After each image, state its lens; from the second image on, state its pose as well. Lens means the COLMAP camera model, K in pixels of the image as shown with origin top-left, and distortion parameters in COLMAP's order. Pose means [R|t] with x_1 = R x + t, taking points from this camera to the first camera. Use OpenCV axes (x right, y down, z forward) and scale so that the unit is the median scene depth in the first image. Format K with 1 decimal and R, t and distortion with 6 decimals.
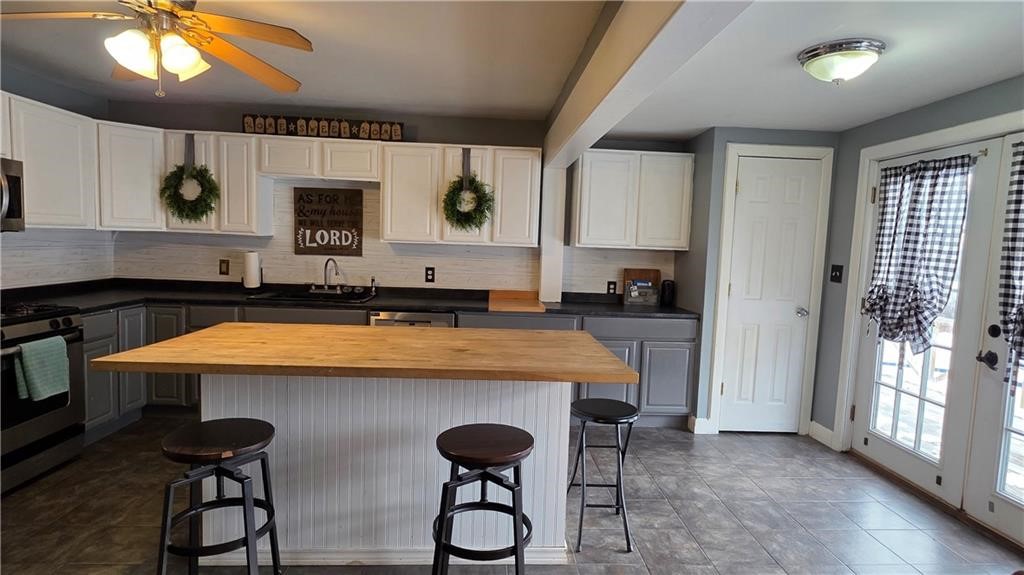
lens RADIAL K [[546.3, 0, 512.0], [0, 546.3, 287.5], [0, 0, 1]] dist [0.001076, 0.000995]
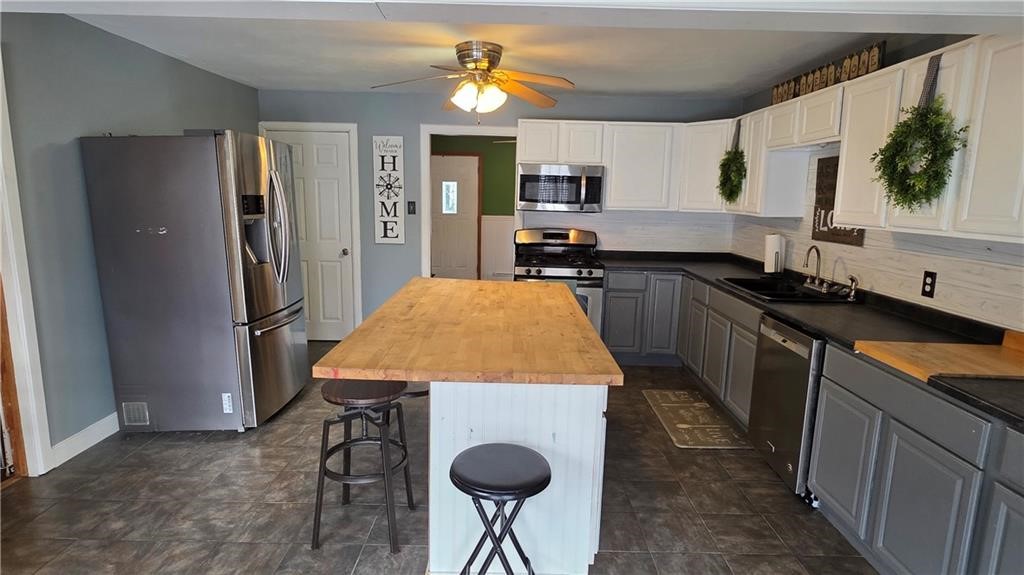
lens RADIAL K [[546.3, 0, 512.0], [0, 546.3, 287.5], [0, 0, 1]] dist [0.001076, 0.000995]
pose [[-0.060381, 0.130295, -0.989635, 0.506696], [-0.106166, 0.984982, 0.136160, -0.057552], [0.992513, 0.113287, -0.045641, 0.633762]]
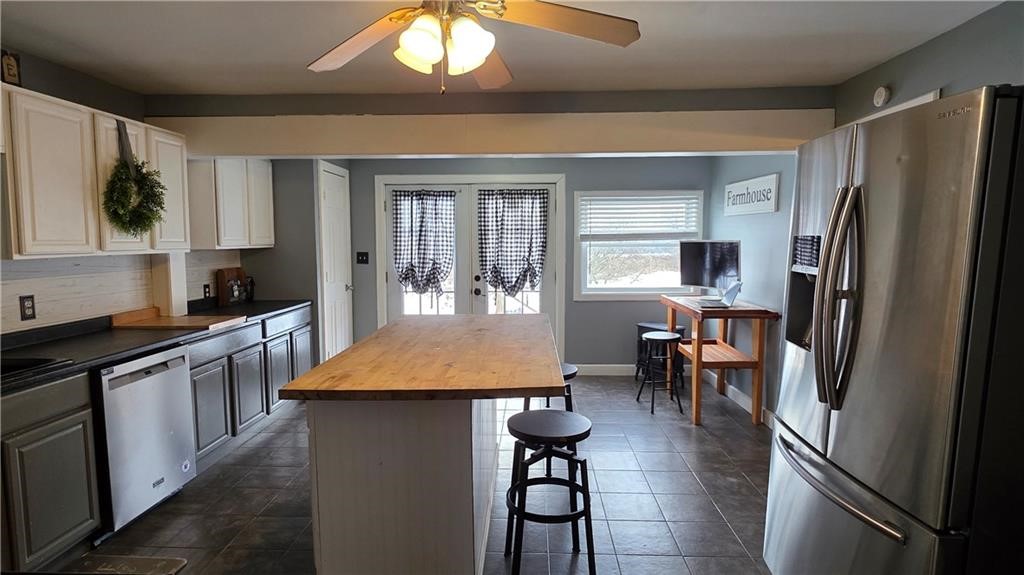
lens RADIAL K [[546.3, 0, 512.0], [0, 546.3, 287.5], [0, 0, 1]] dist [0.001076, 0.000995]
pose [[0.090952, -0.122927, 0.988239, -0.770914], [0.088927, 0.989390, 0.114886, -0.074477], [-0.991877, 0.077432, 0.100919, 0.433985]]
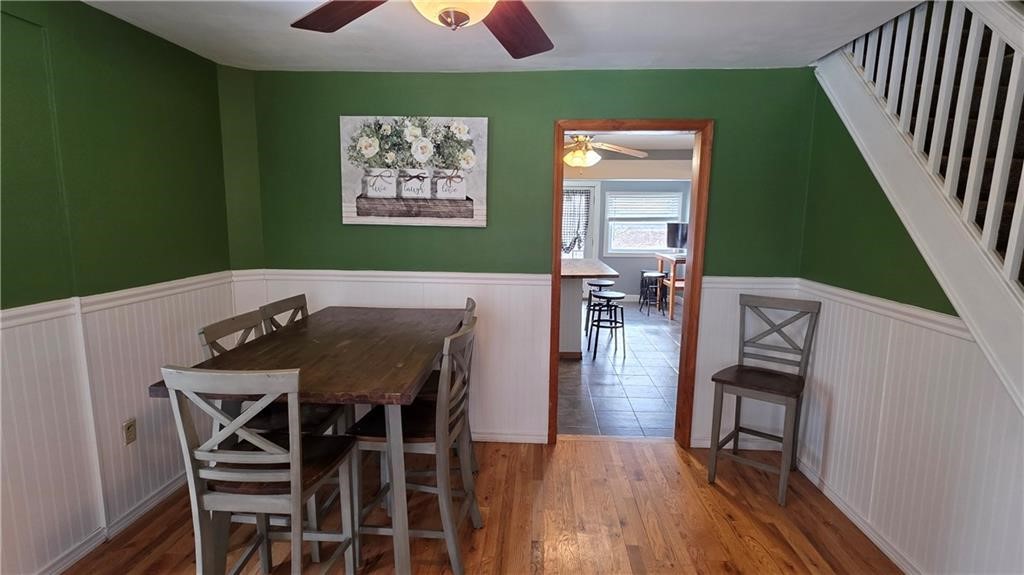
lens RADIAL K [[499.4, 0, 512.0], [0, 499.4, 287.5], [0, 0, 1]] dist [0.000143, -0.000238]
pose [[0.113007, -0.178219, 0.977480, -1.539461], [0.074376, 0.982539, 0.170543, -0.132326], [-0.990807, 0.053428, 0.124289, 0.549127]]
